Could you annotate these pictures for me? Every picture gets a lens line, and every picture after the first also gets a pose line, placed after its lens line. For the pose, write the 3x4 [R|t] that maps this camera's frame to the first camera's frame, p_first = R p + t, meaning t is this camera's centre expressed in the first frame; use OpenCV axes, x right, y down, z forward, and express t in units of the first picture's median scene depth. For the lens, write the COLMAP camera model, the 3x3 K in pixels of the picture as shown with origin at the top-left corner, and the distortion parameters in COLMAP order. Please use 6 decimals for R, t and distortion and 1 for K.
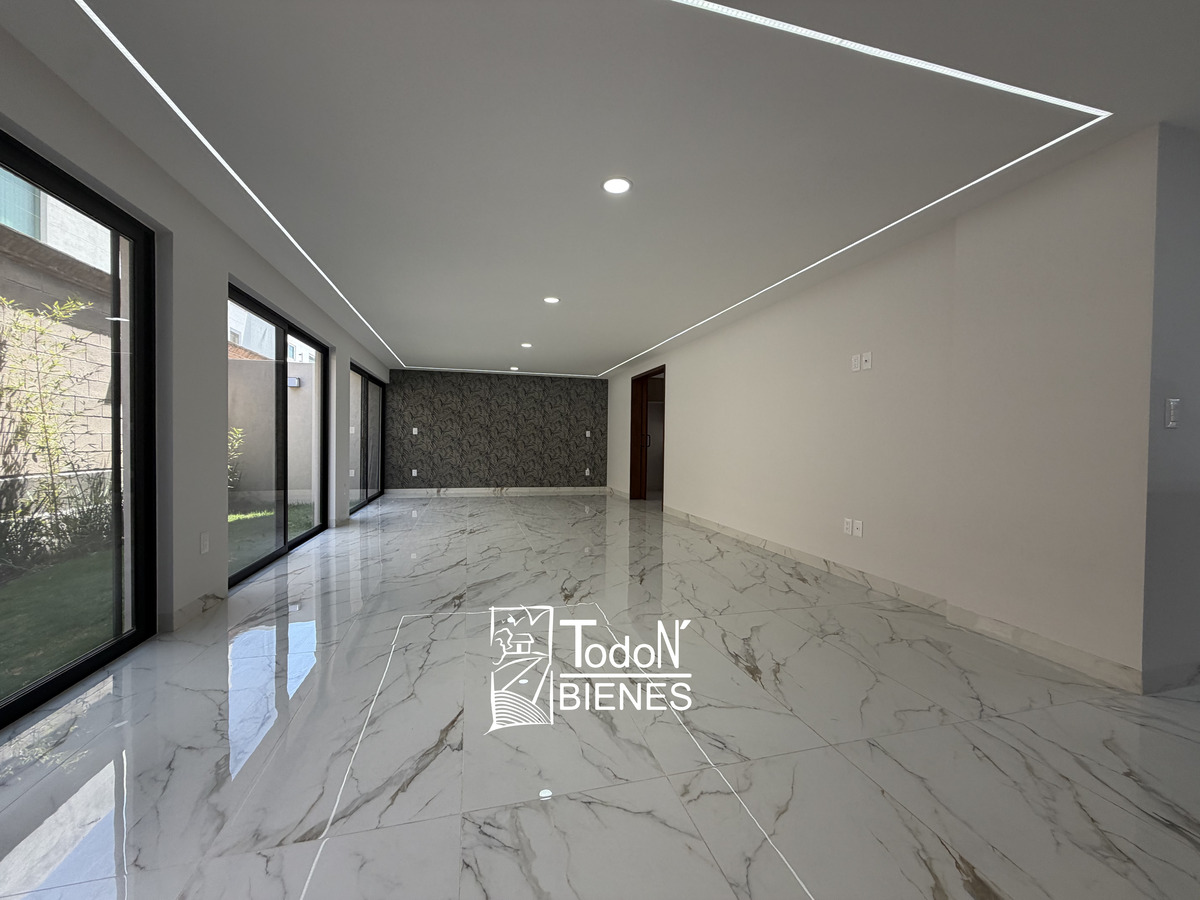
lens RADIAL K [[479.6, 0, 599.6], [0, 479.6, 449.9], [0, 0, 1]] dist [0.001885, -0.001180]
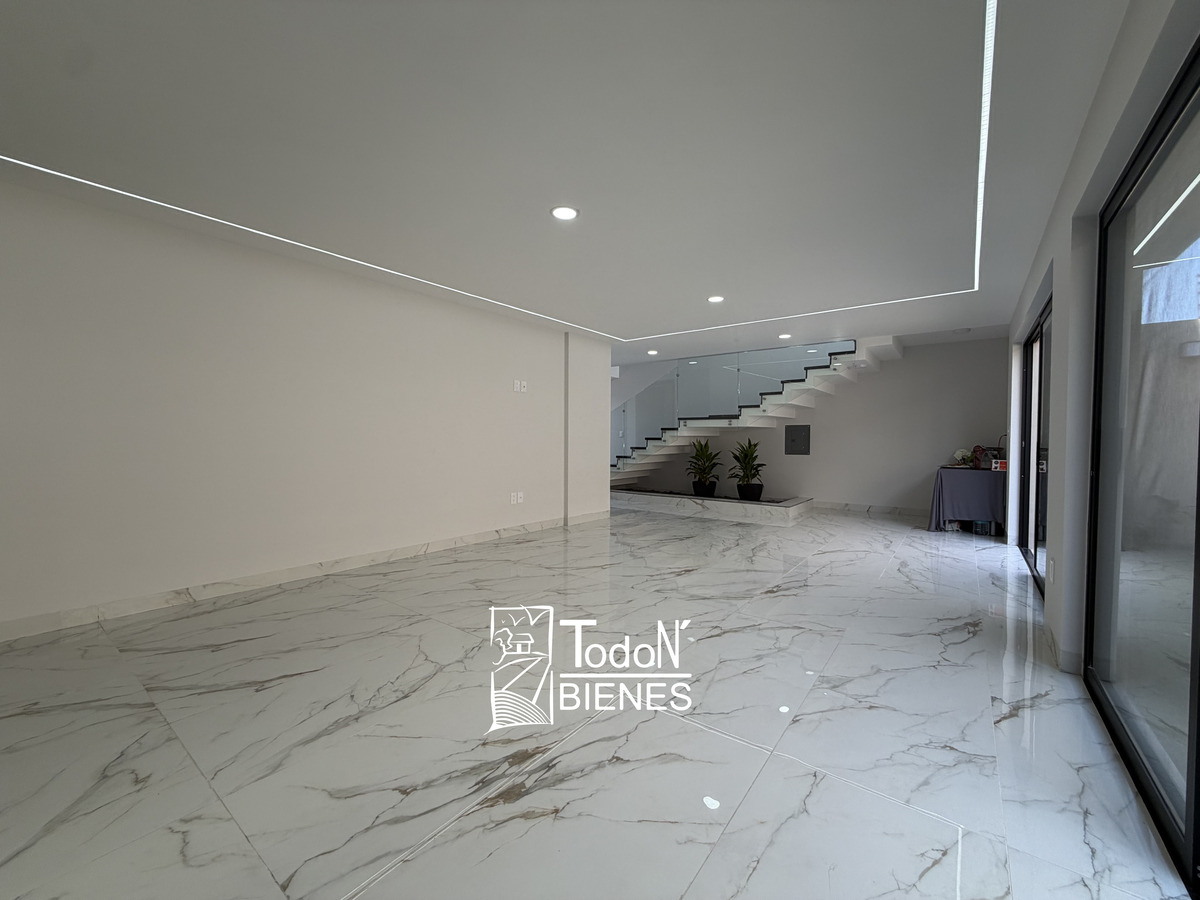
lens RADIAL K [[479.6, 0, 599.0], [0, 479.6, 449.7], [0, 0, 1]] dist [0.001885, -0.001180]
pose [[-0.605794, -0.036649, 0.794777, -0.835138], [-0.004541, 0.999082, 0.042609, -0.052792], [-0.795608, 0.022203, -0.605404, 1.799604]]
